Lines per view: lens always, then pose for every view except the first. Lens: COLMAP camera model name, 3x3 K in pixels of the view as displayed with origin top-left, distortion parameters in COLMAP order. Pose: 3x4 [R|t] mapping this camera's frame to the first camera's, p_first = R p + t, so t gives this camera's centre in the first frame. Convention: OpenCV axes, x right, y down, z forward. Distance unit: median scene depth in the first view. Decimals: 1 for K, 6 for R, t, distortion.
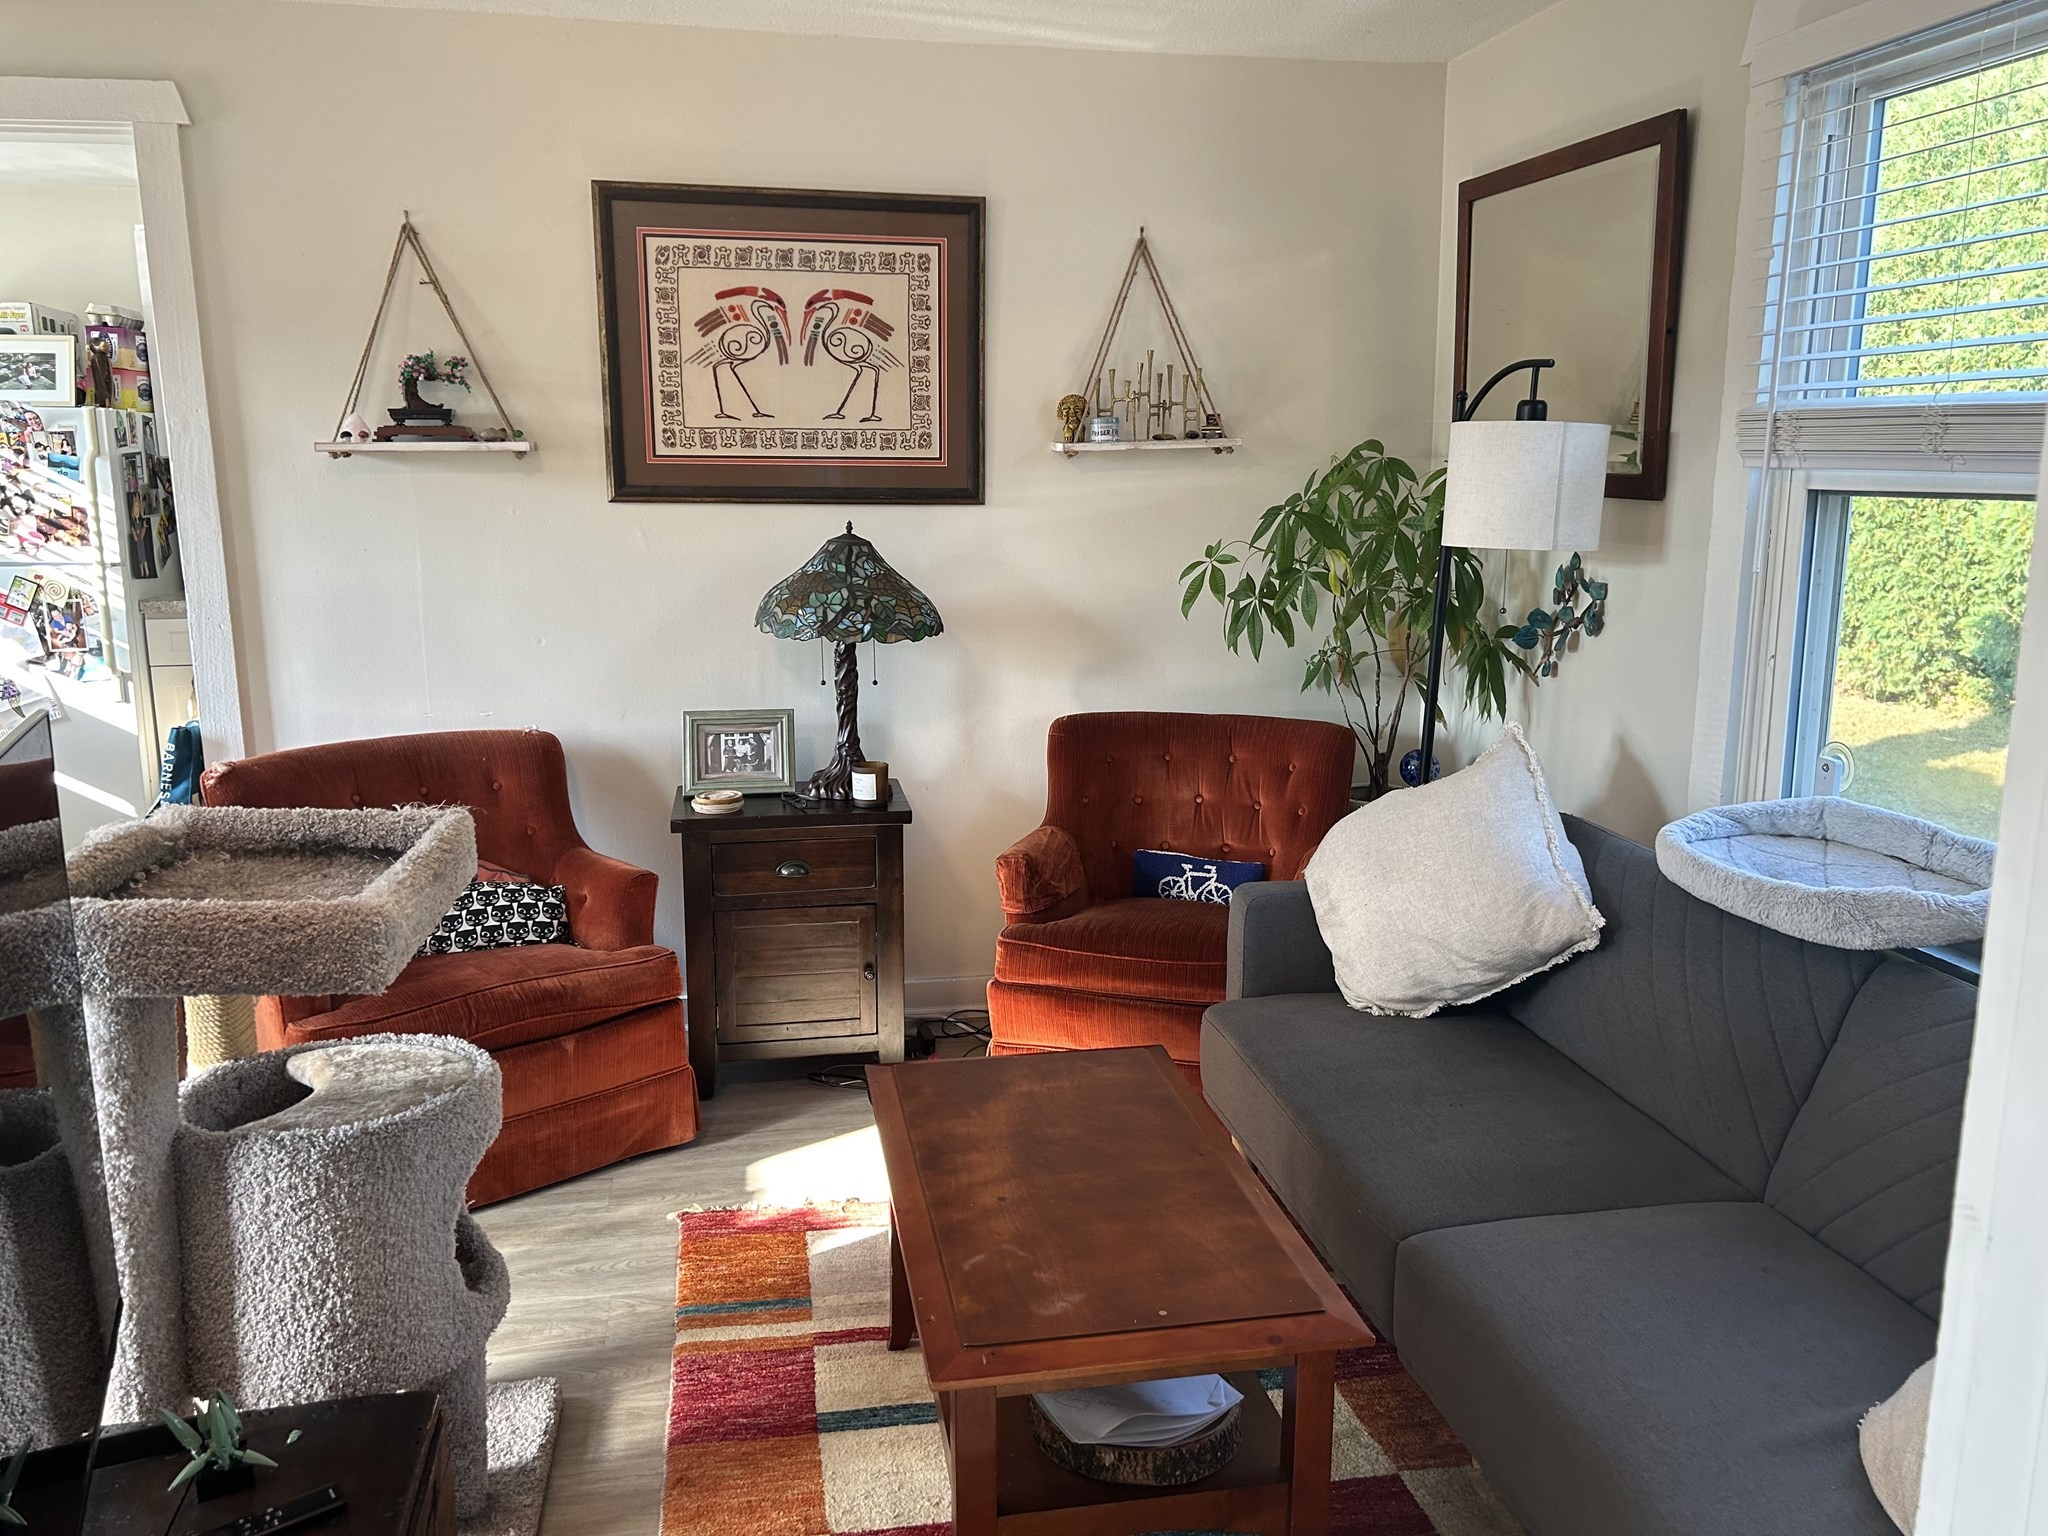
lens RADIAL K [[1533.4, 0, 1020.6], [0, 1533.4, 759.6], [0, 0, 1]] dist [0.021736, -0.000270]
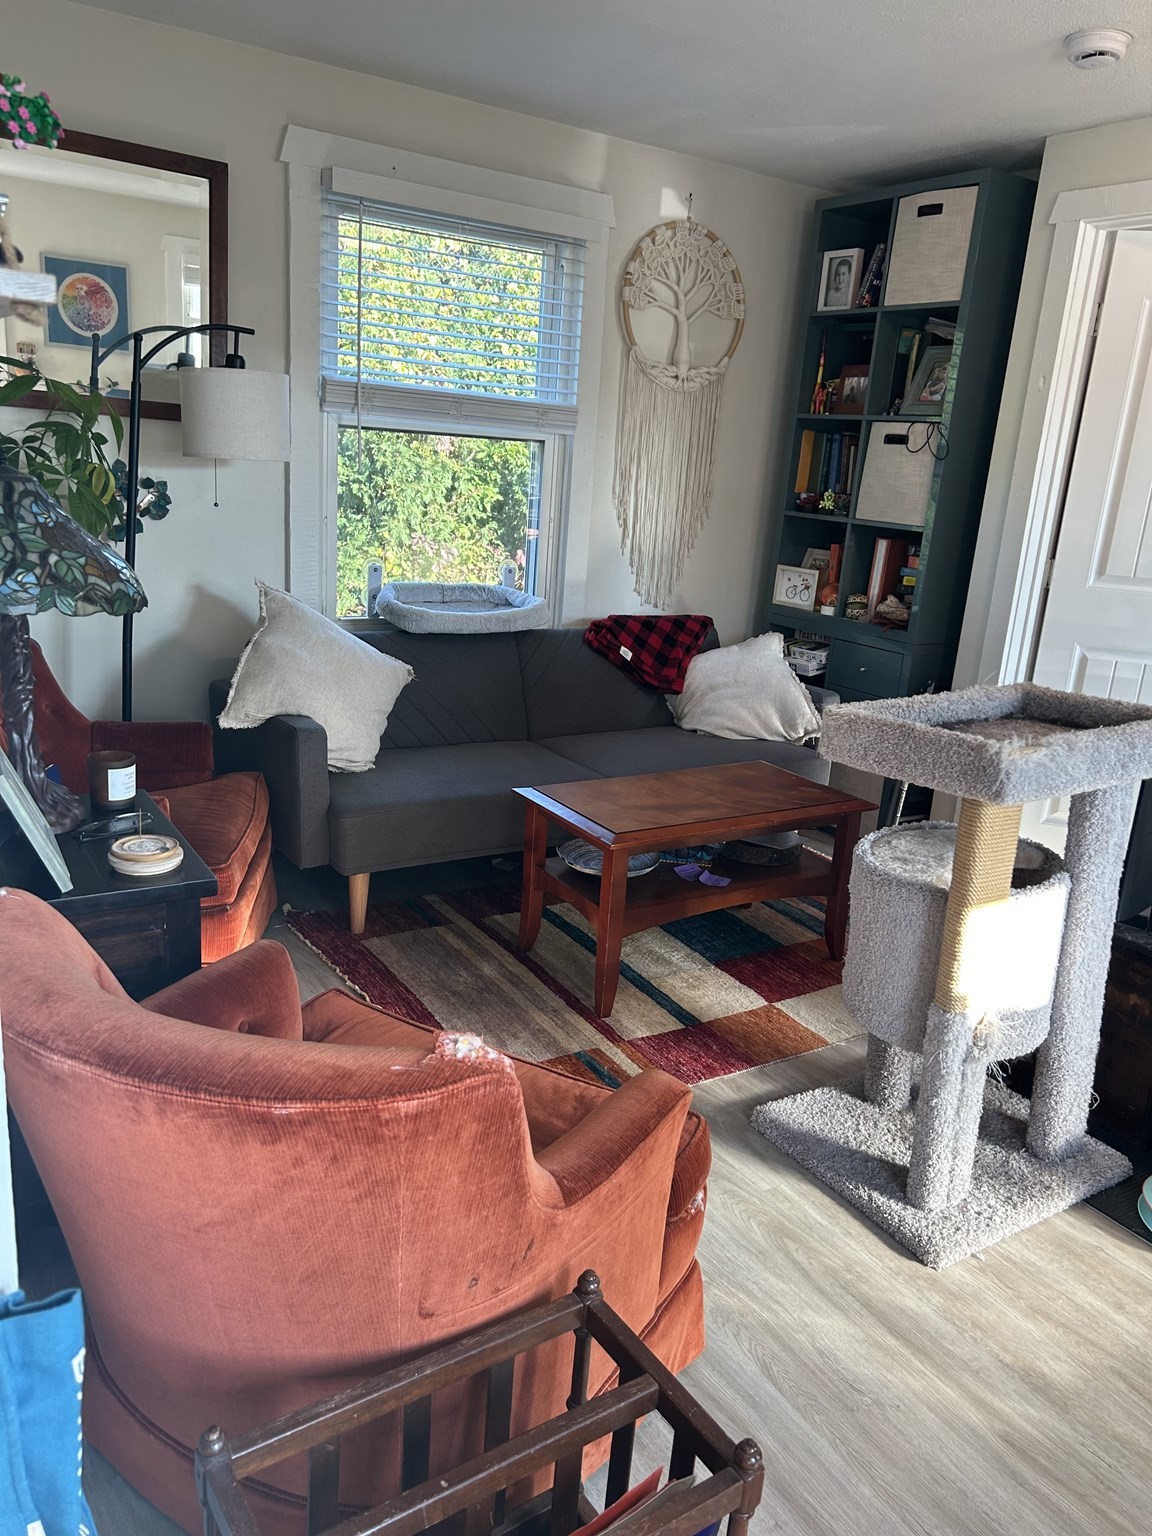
lens RADIAL K [[1150.1, 0, 567.8], [0, 1150.1, 772.5], [0, 0, 1]] dist [0.021736, -0.000270]
pose [[-0.380182, -0.268940, 0.884948, -0.791930], [0.119703, 0.934438, 0.335406, -0.176906], [-0.917133, 0.233446, -0.323064, 1.060366]]
